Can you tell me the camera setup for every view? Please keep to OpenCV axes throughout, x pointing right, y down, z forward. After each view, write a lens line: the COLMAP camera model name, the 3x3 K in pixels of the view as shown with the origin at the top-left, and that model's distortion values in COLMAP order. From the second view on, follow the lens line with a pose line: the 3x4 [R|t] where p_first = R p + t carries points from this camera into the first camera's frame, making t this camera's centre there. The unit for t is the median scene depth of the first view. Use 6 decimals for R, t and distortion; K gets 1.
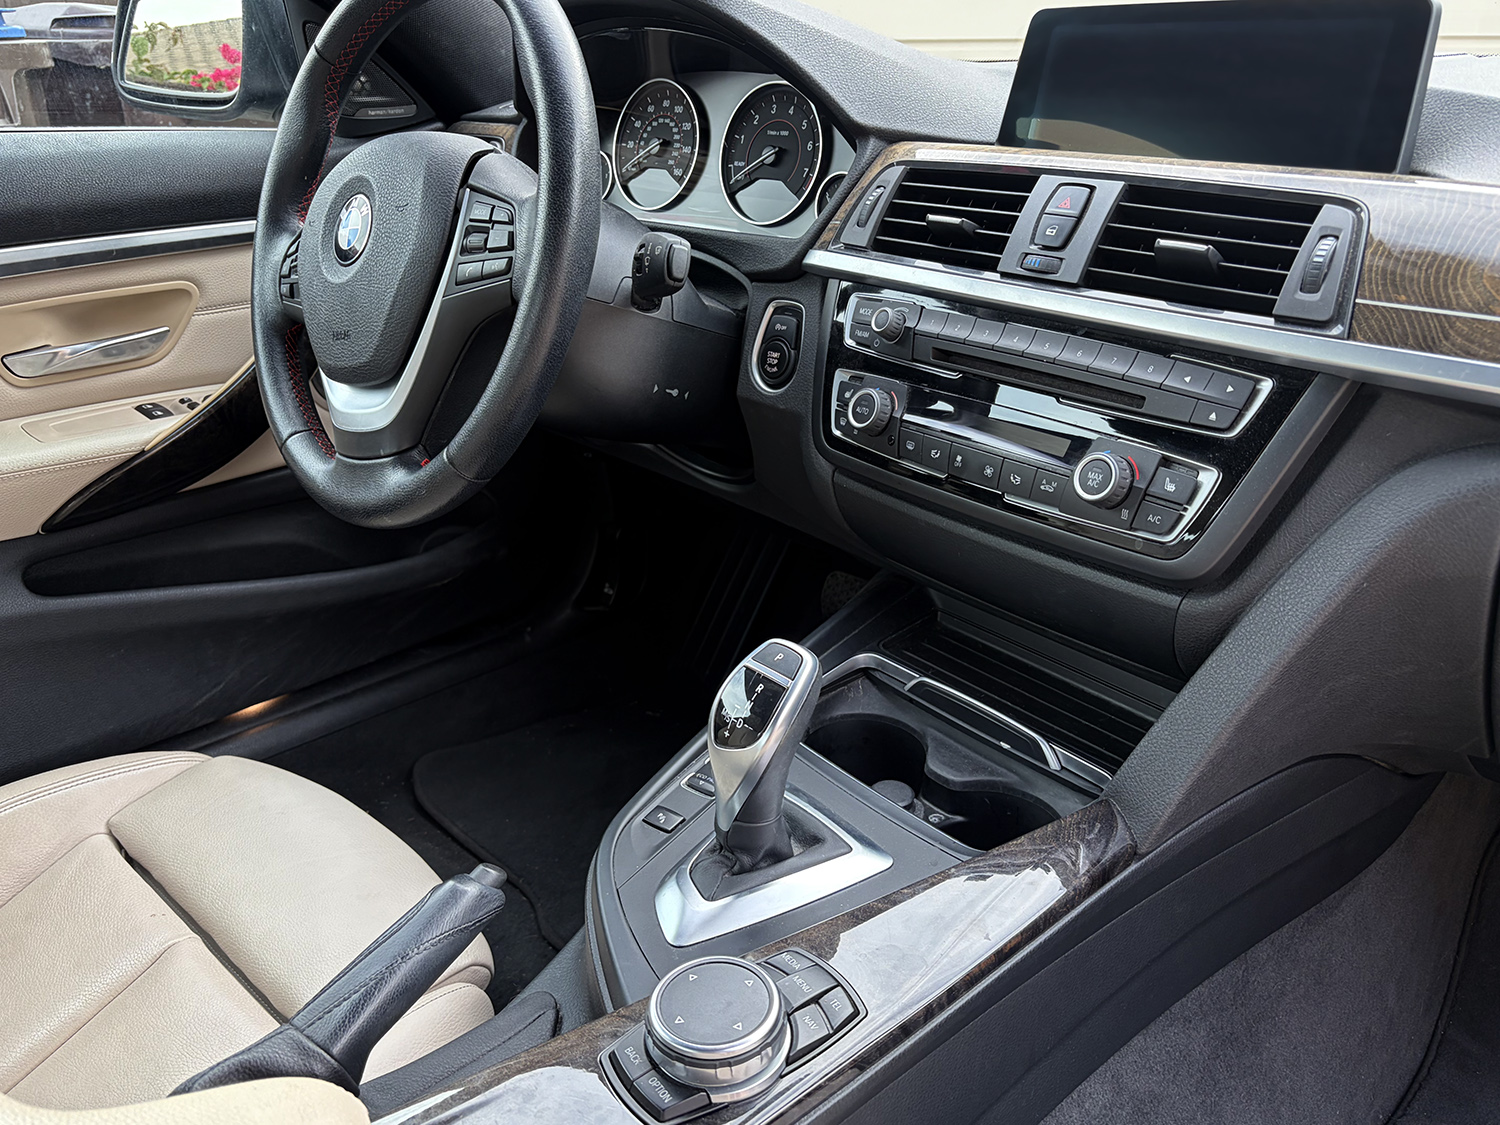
lens RADIAL K [[1202.5, 0, 748.8], [0, 1202.5, 570.4], [0, 0, 1]] dist [0.059597, -0.067057]
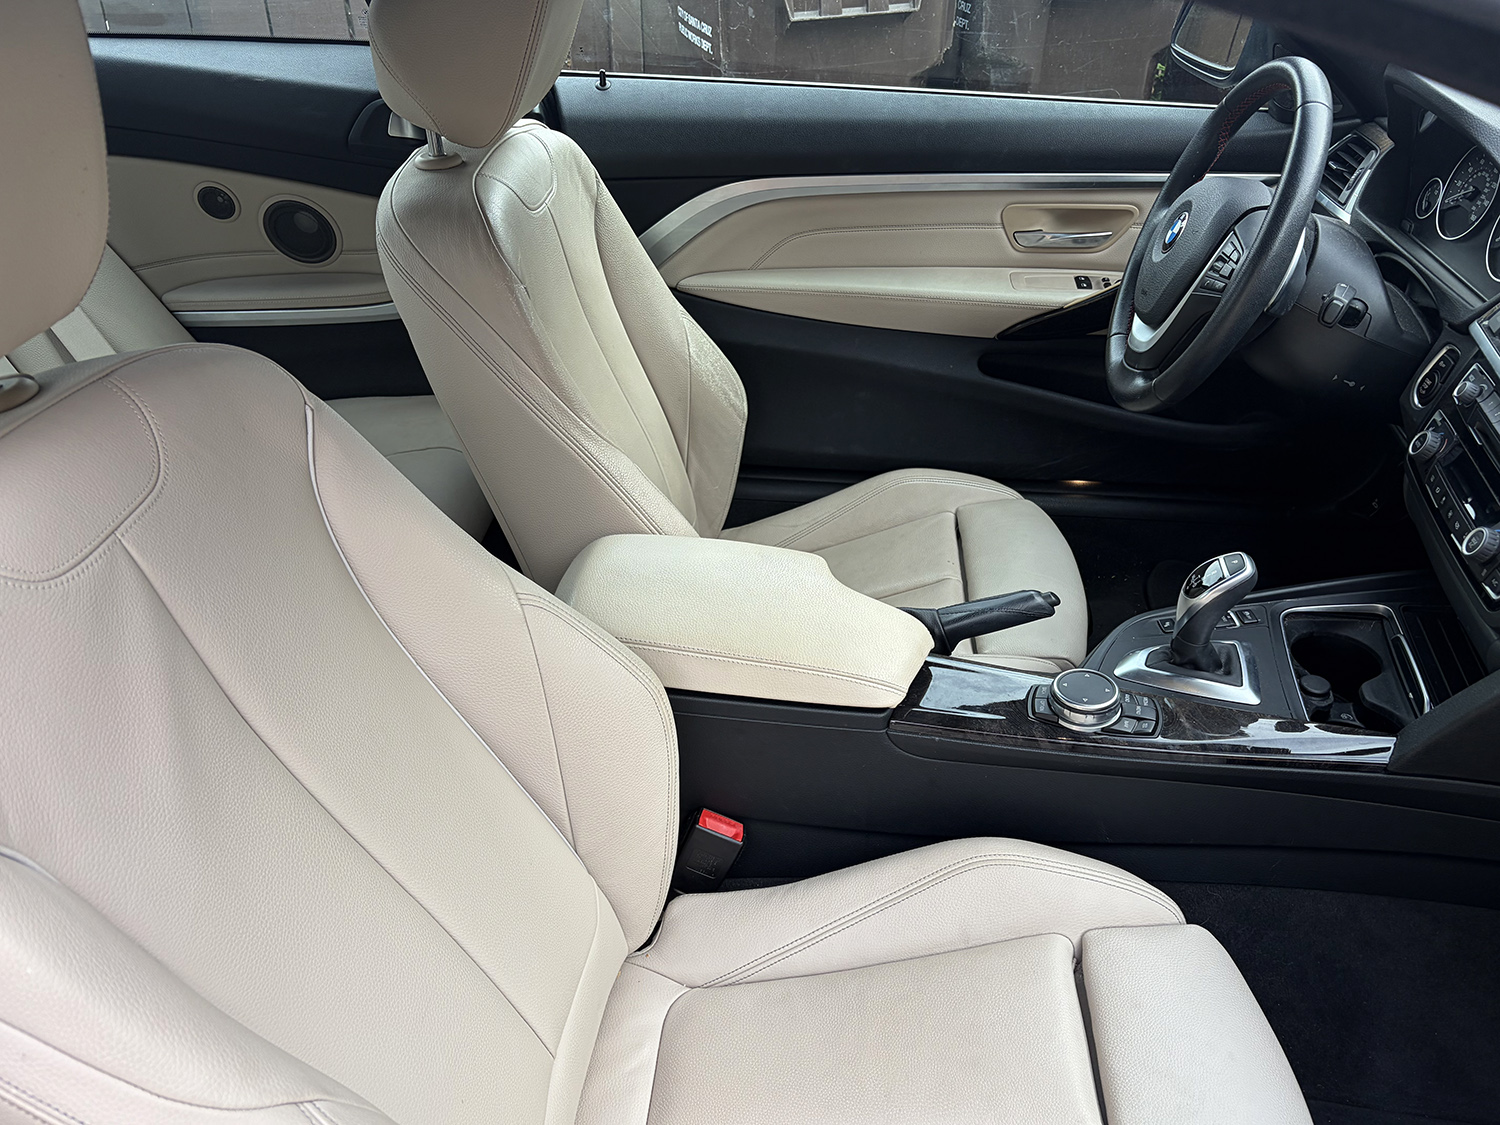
lens RADIAL K [[1202.5, 0, 748.8], [0, 1202.5, 570.4], [0, 0, 1]] dist [0.059597, -0.067057]
pose [[0.636165, 0.426597, -0.642891, 0.569317], [-0.308882, 0.904372, 0.294455, -0.171577], [0.707026, 0.011256, 0.707098, -0.584237]]
